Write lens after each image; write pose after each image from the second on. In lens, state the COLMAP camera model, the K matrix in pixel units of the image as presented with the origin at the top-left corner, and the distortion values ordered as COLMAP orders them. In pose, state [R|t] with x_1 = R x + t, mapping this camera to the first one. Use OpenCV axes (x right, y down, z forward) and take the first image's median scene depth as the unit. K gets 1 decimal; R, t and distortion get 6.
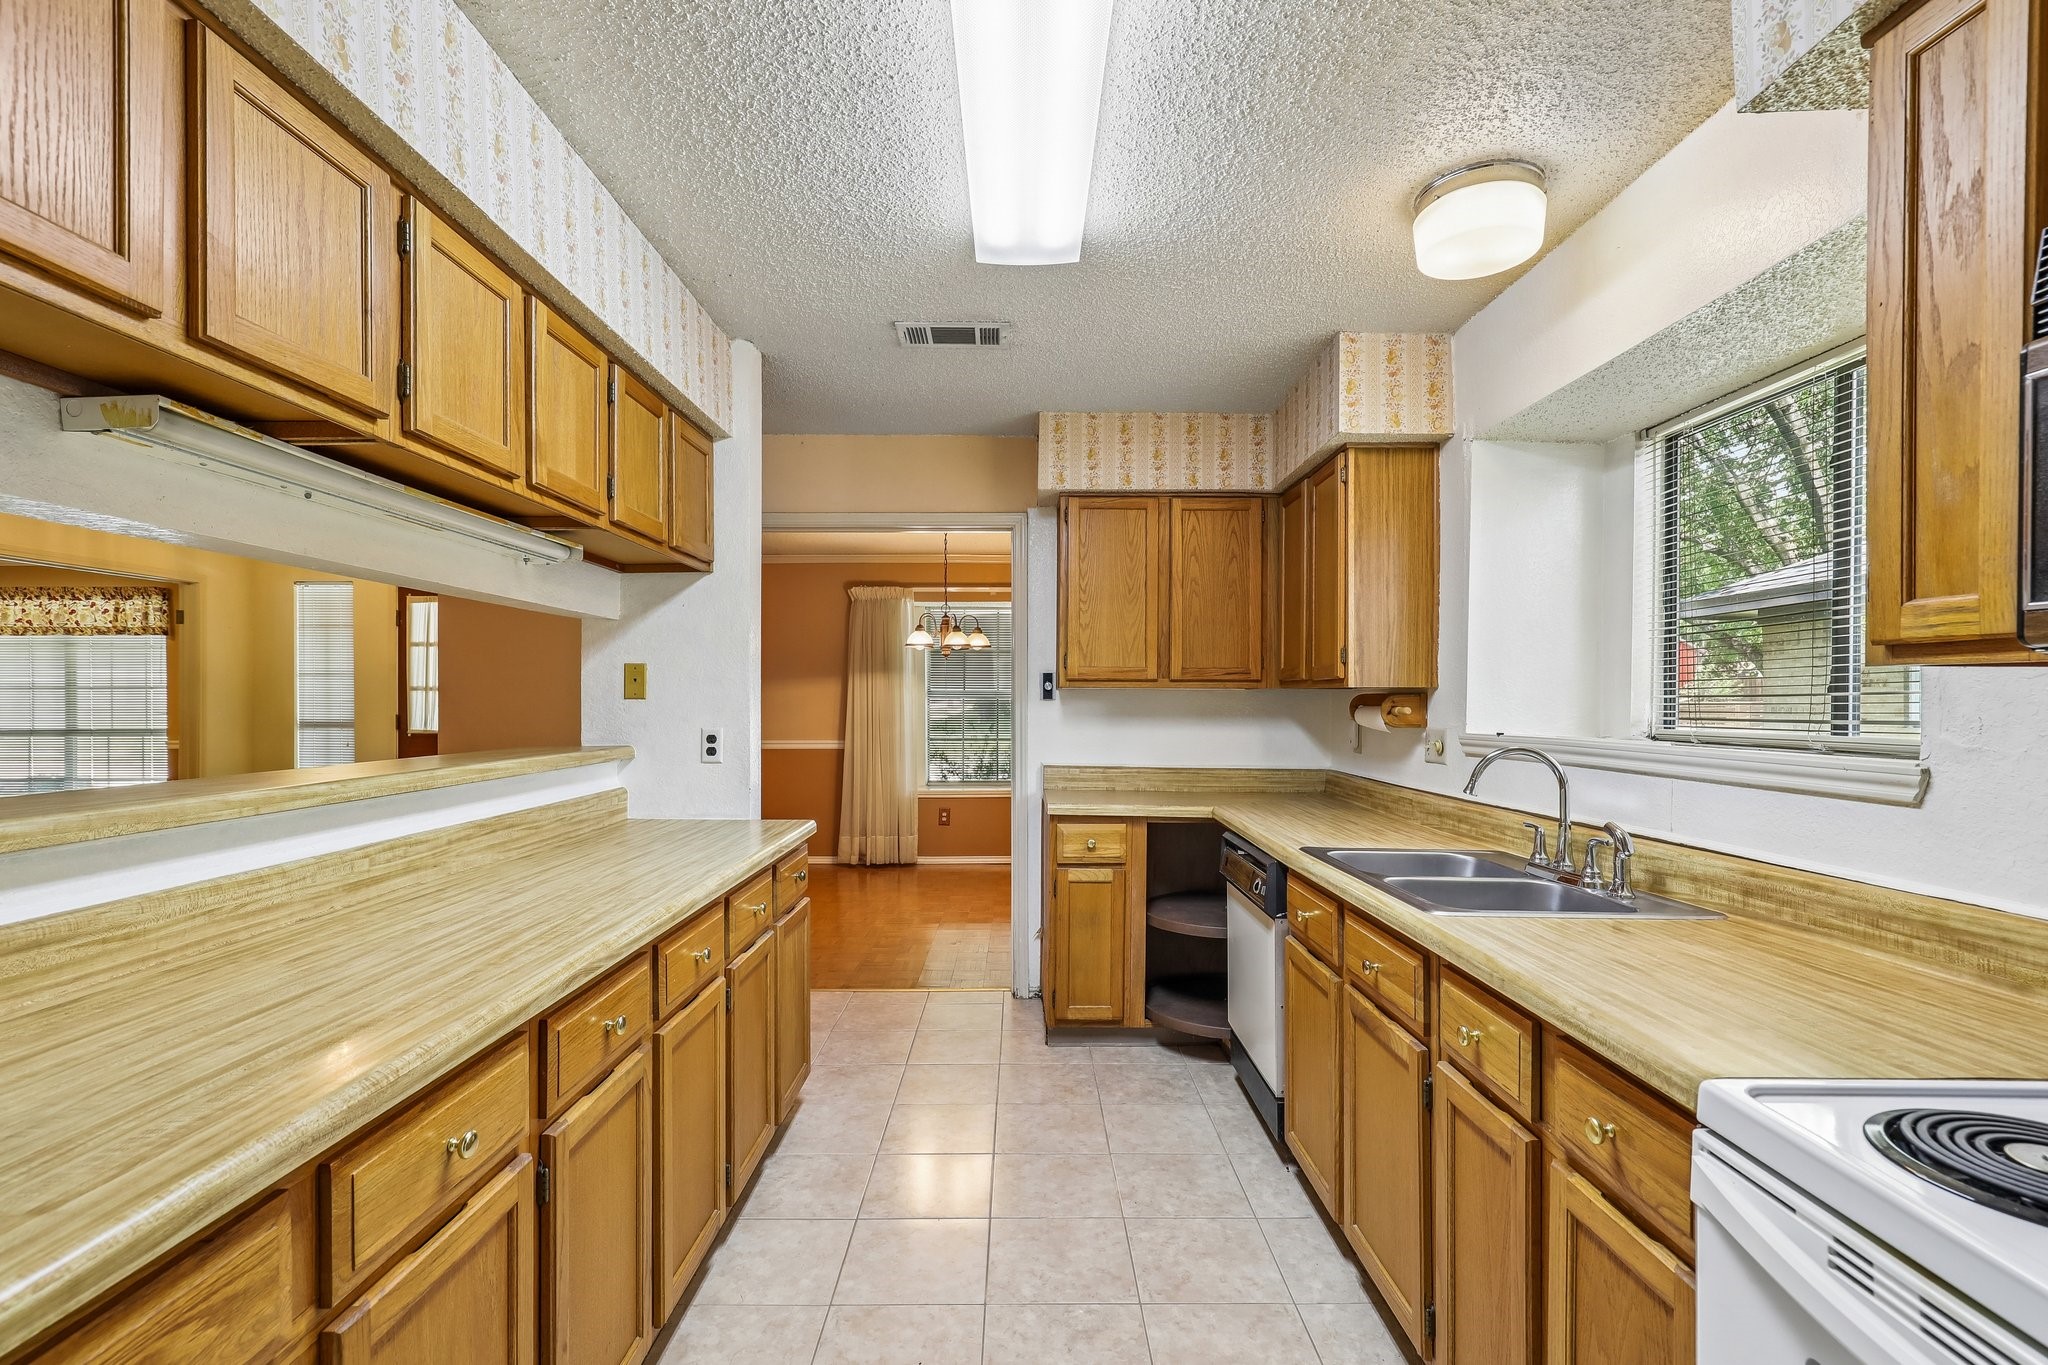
lens RADIAL K [[942.2, 0, 1020.4], [0, 942.2, 698.9], [0, 0, 1]] dist [-0.000569, -0.000009]
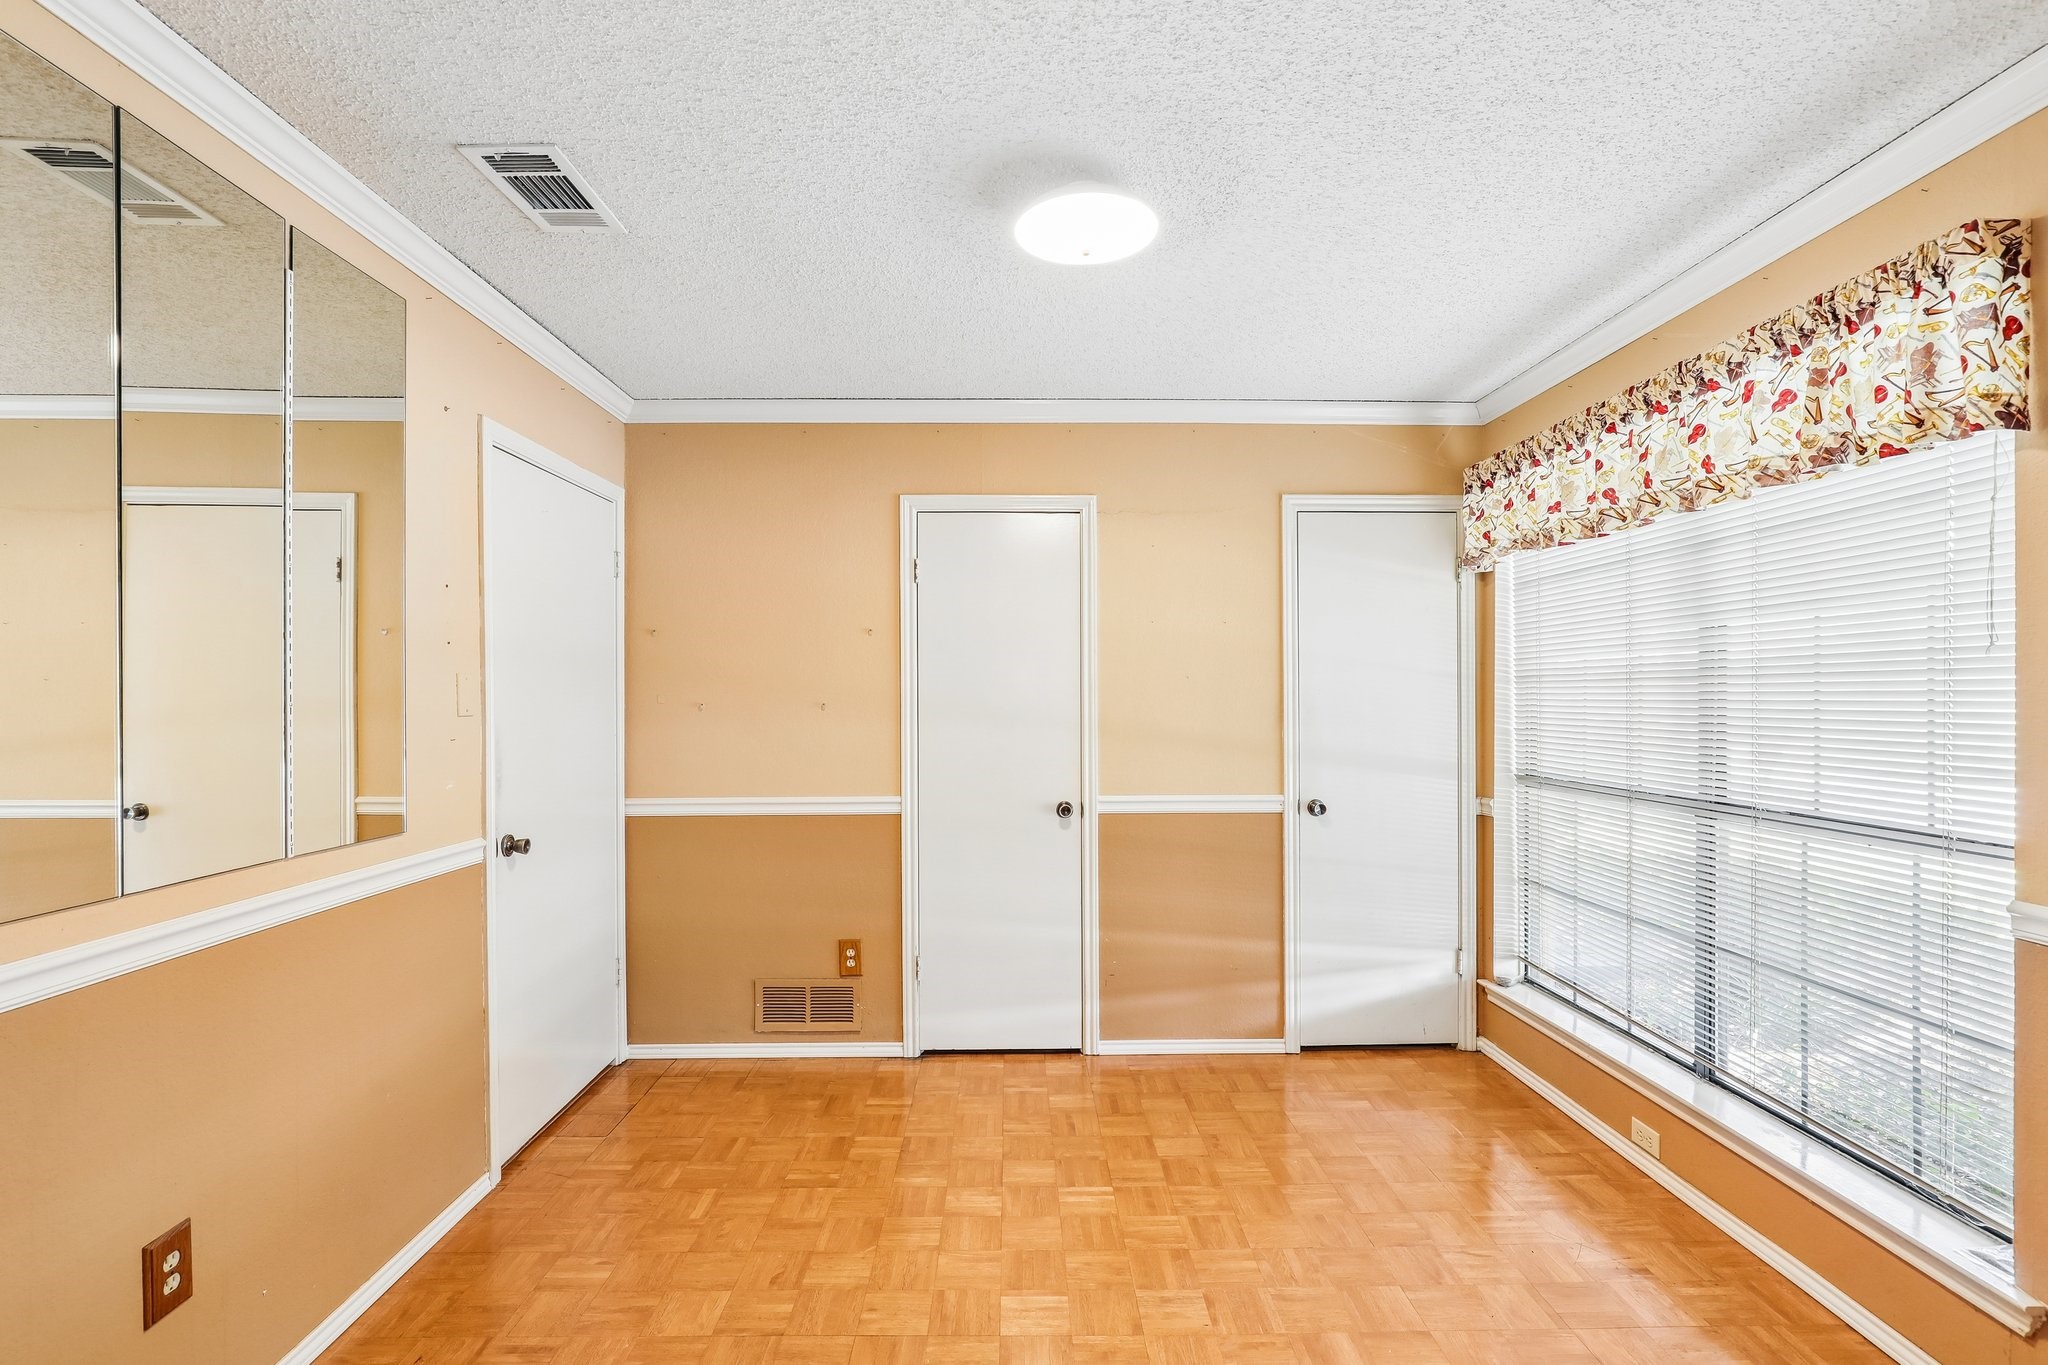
lens RADIAL K [[942.2, 0, 1024.4], [0, 942.2, 689.1], [0, 0, 1]] dist [-0.000569, -0.000009]
pose [[0.023627, 0.002493, -0.999718, -0.695186], [-0.001851, 0.999995, 0.002450, -0.007564], [0.999719, 0.001792, 0.023632, 0.765493]]
